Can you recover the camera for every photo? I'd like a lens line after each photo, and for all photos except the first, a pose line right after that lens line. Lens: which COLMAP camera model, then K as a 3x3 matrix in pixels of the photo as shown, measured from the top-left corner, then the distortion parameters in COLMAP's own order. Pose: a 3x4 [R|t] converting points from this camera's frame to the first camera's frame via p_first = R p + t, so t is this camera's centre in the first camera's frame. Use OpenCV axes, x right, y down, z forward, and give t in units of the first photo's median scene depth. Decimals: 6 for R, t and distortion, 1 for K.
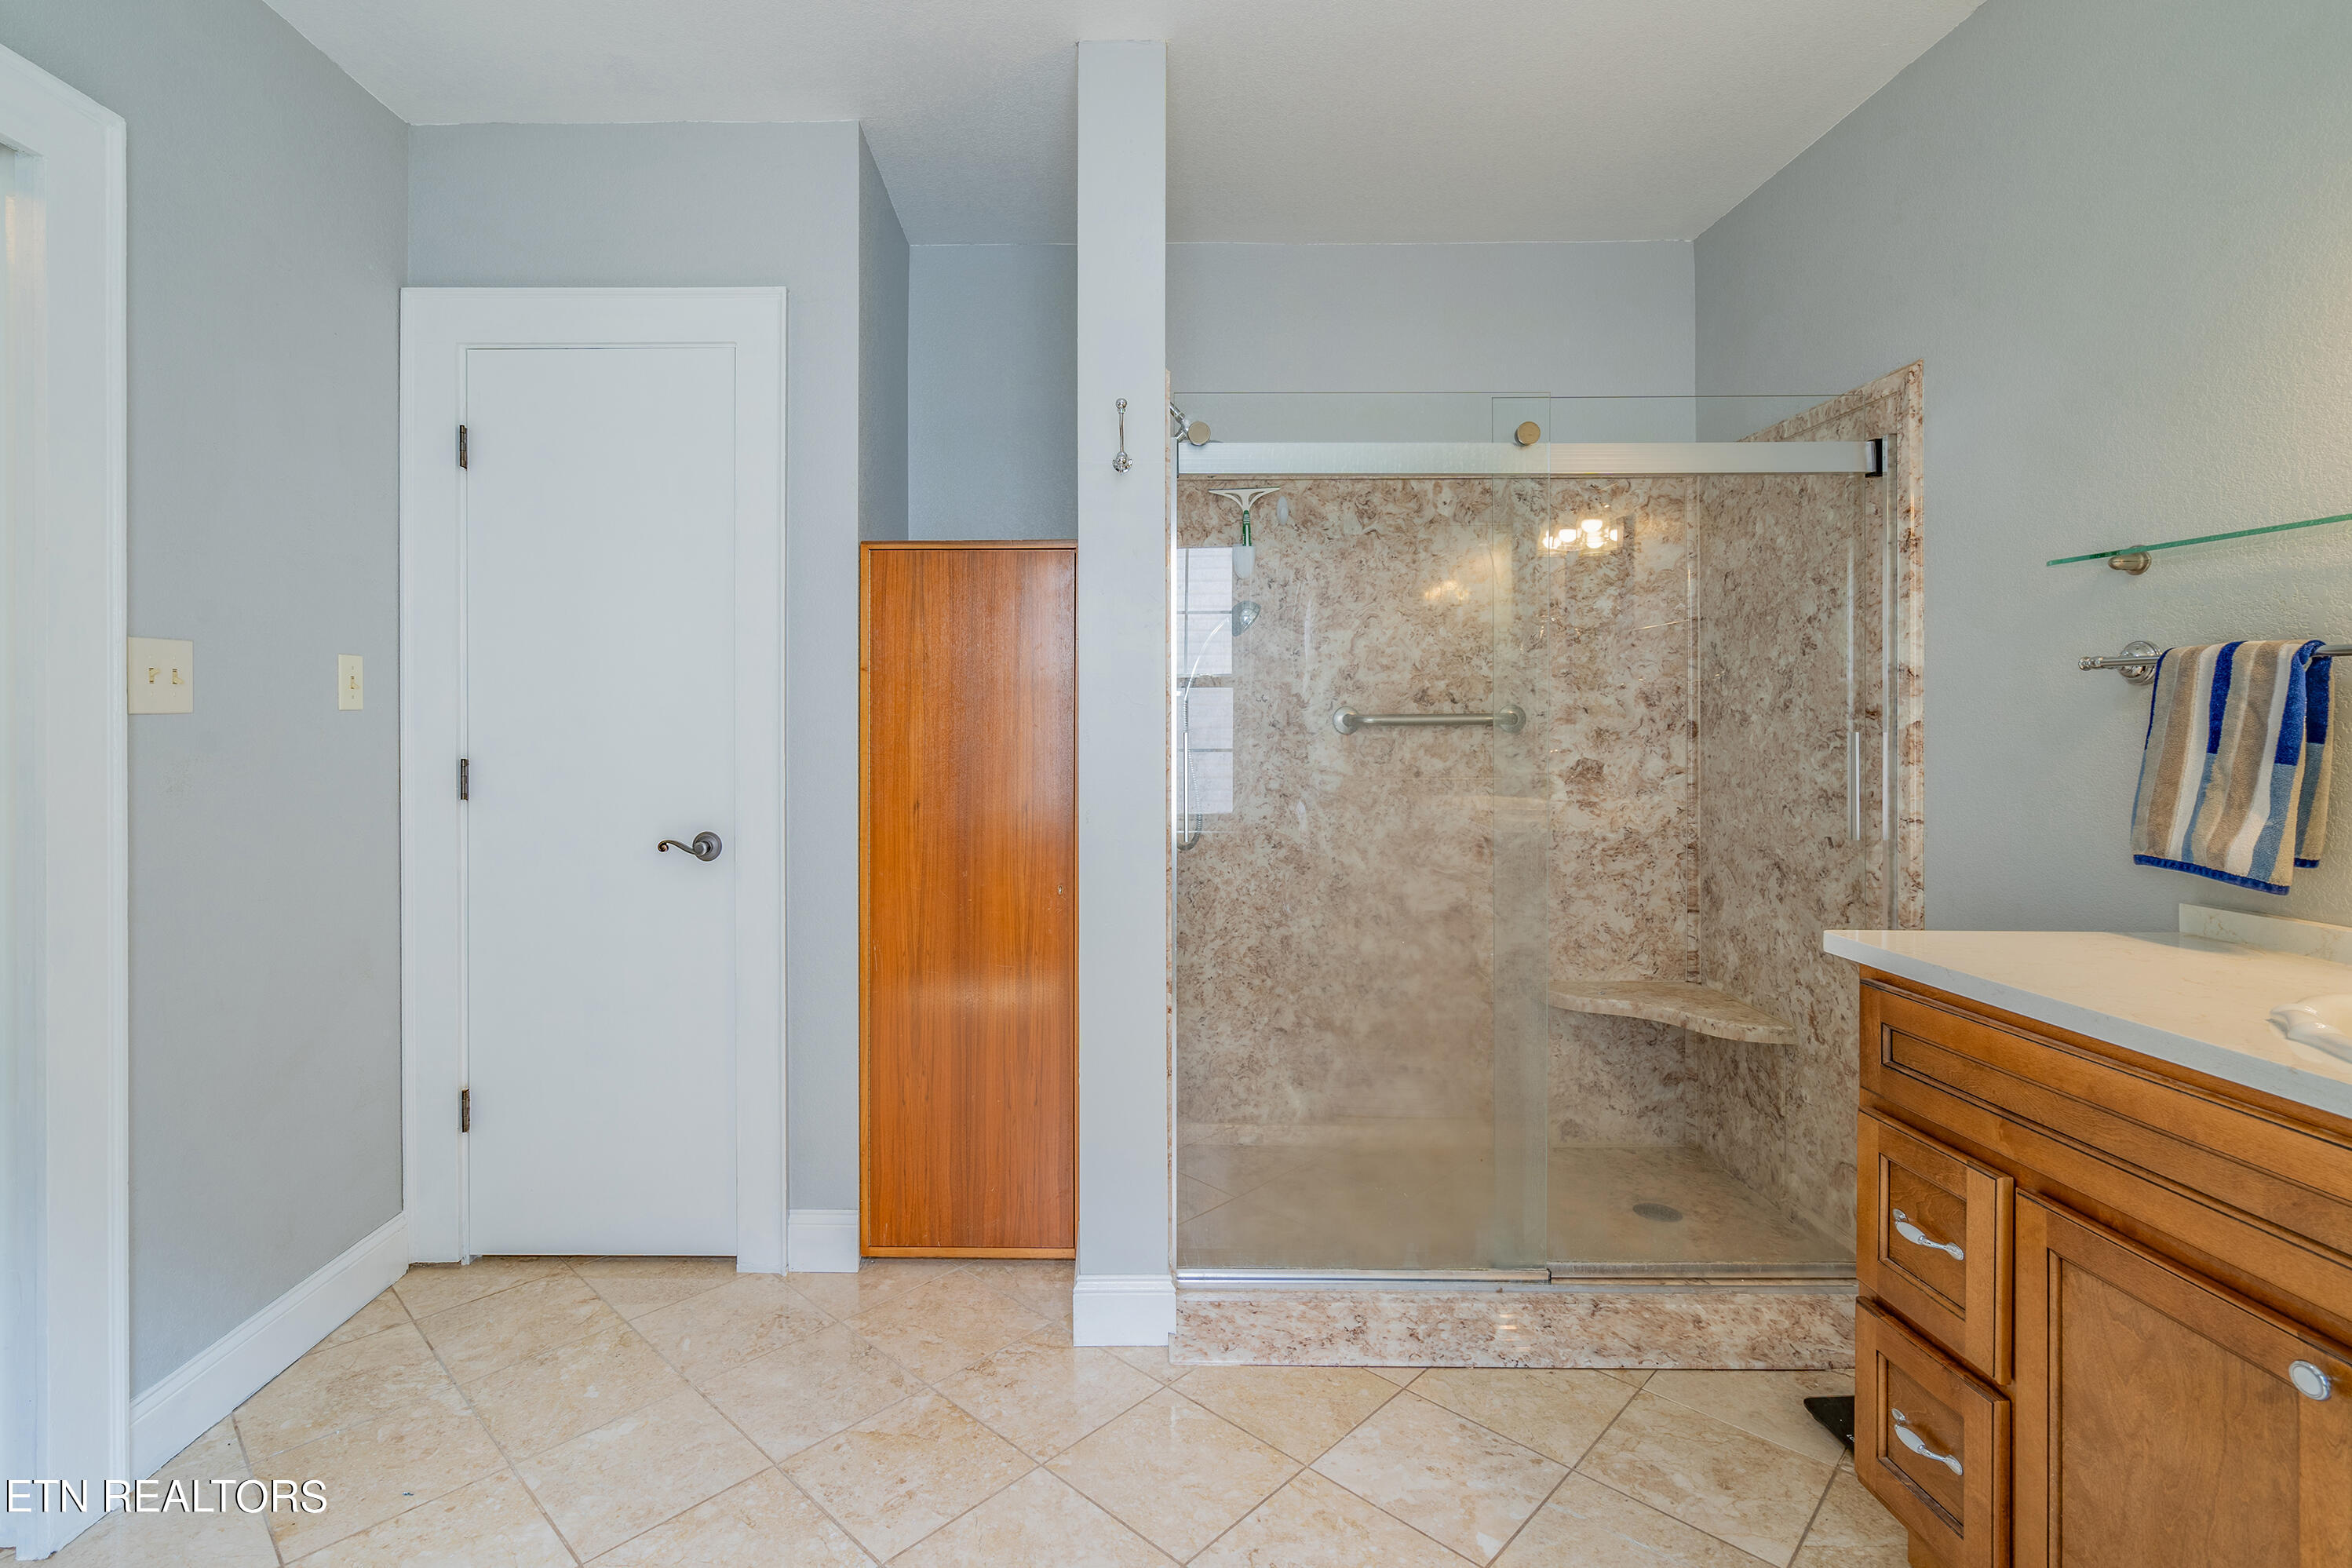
lens RADIAL K [[1117.5, 0, 1175.2], [0, 1117.5, 714.4], [0, 0, 1]] dist [0.001861, -0.000397]
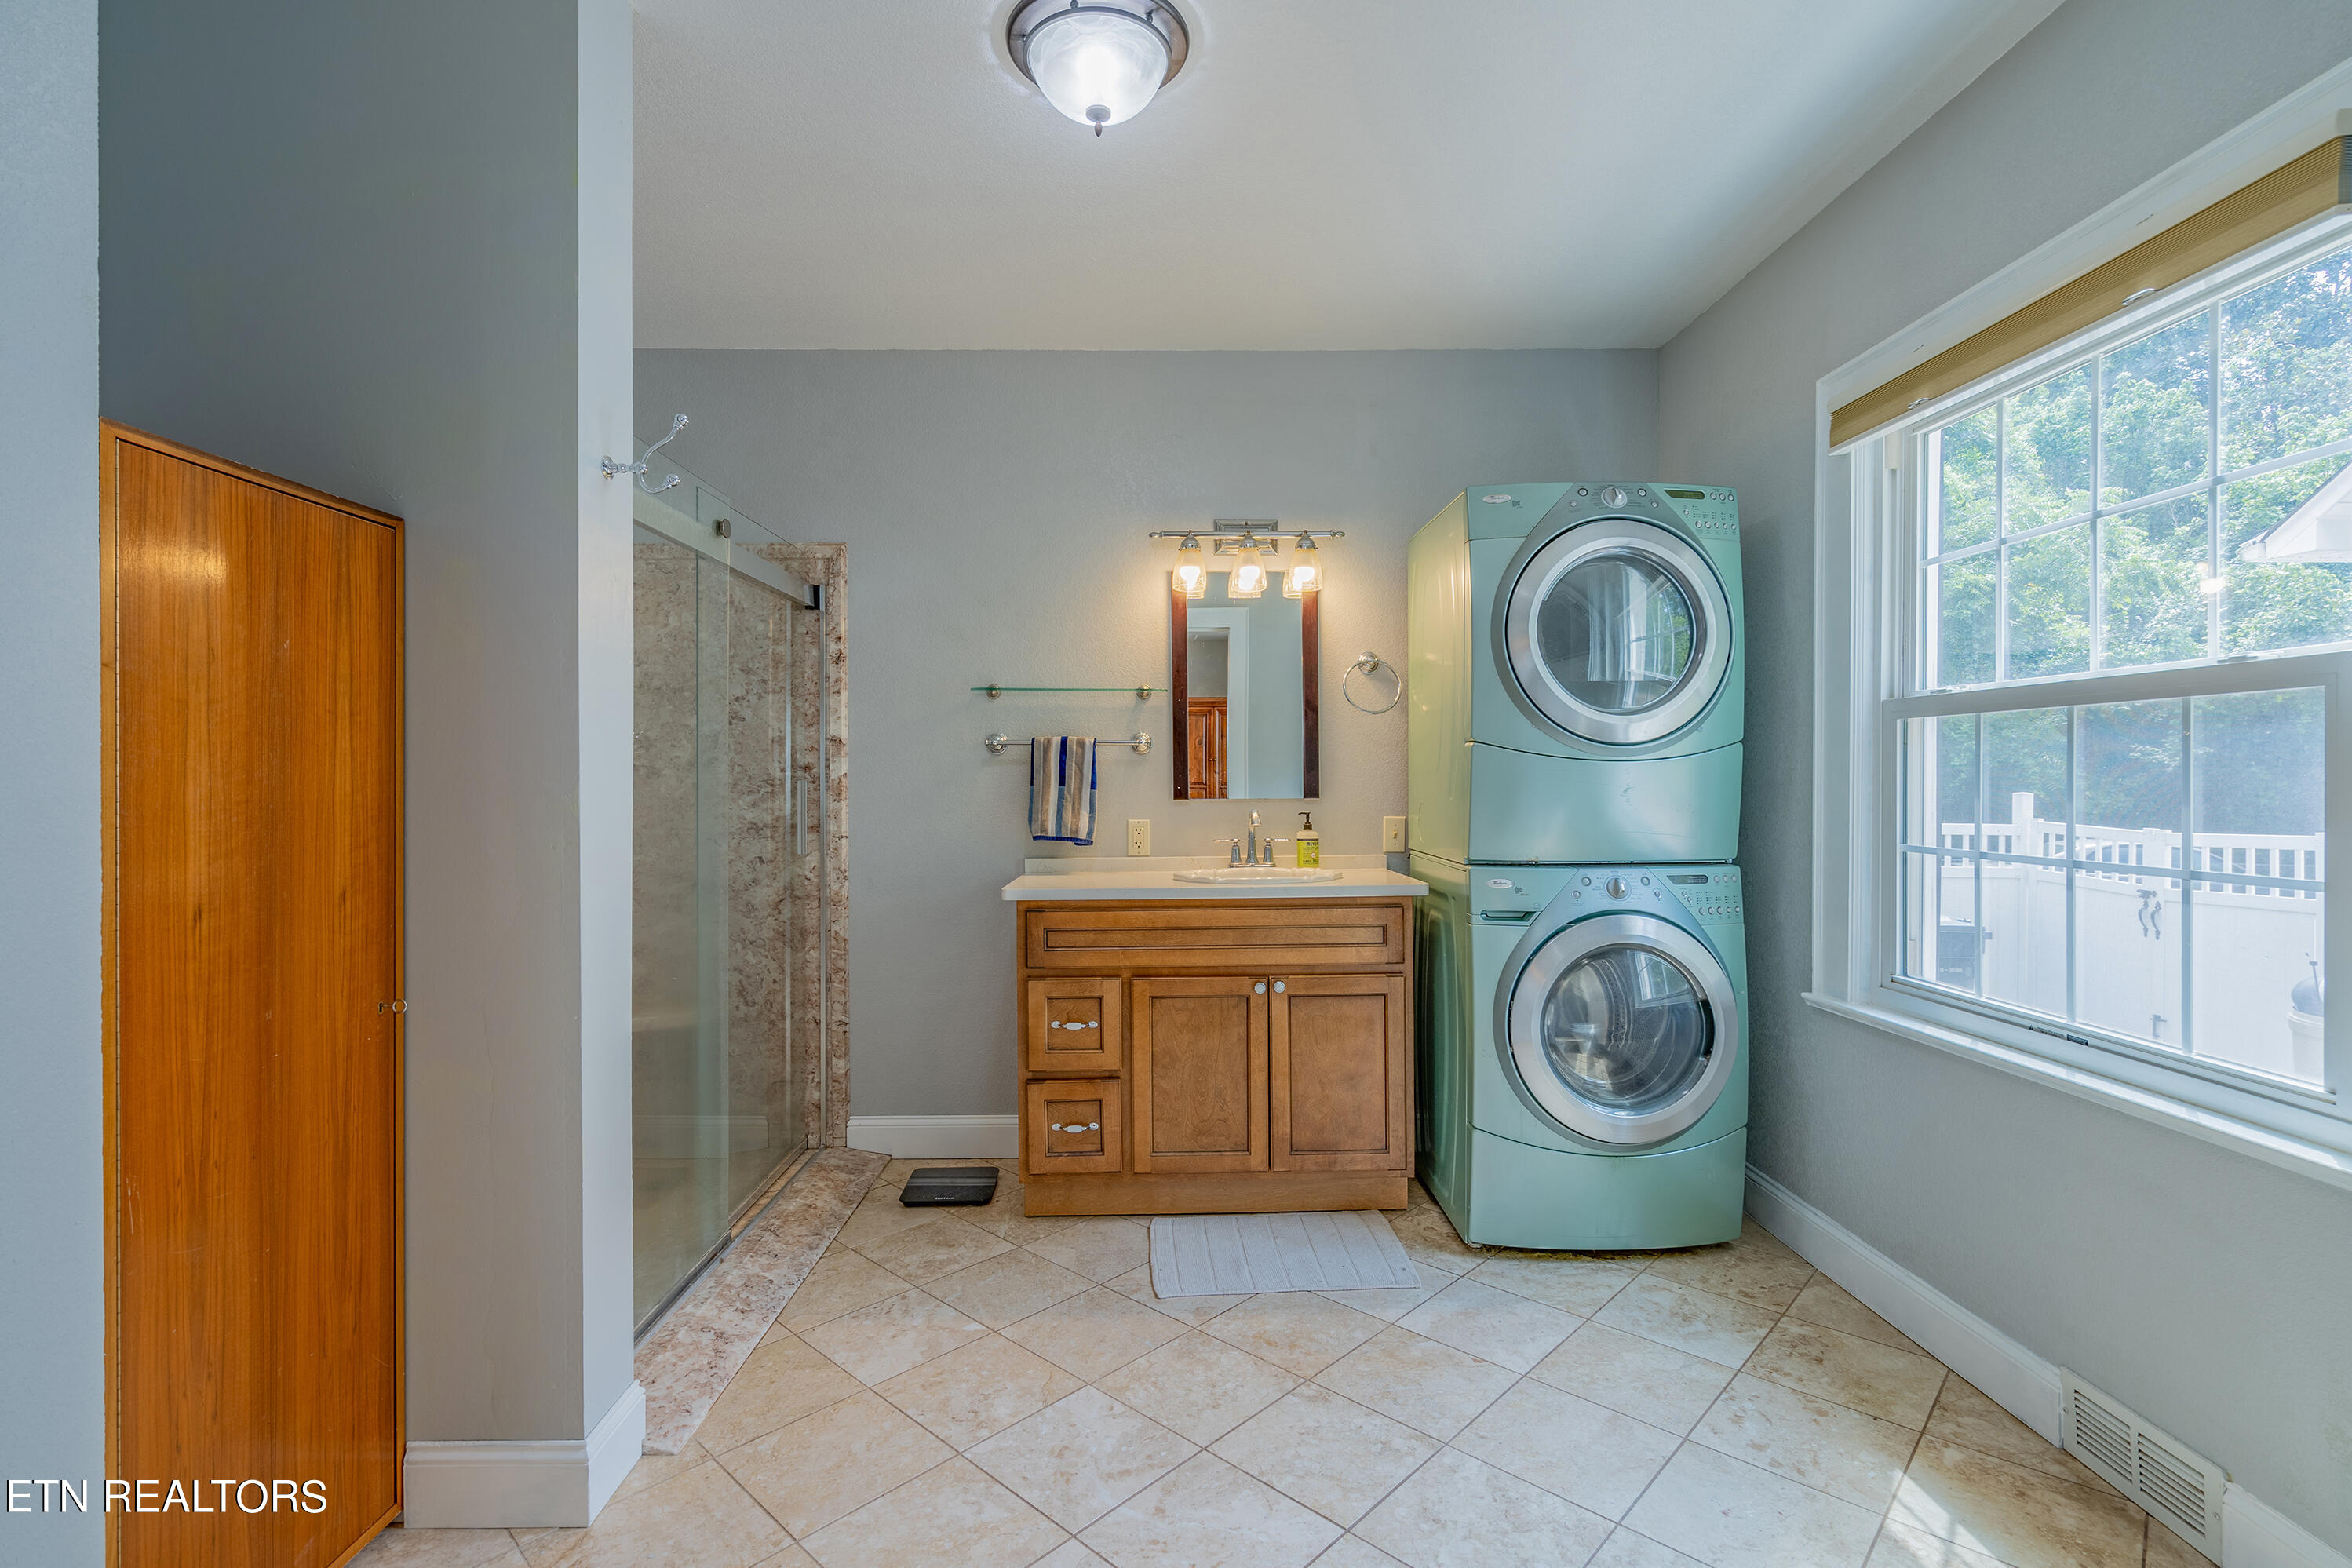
lens RADIAL K [[1086.7, 0, 1117.8], [0, 1086.7, 784.6], [0, 0, 1]] dist [-0.000605, -0.000063]
pose [[0.033848, -0.004935, 0.999415, -0.840395], [-0.000020, 0.999988, 0.004939, 0.014467], [-0.999427, -0.000187, 0.033847, 0.560955]]
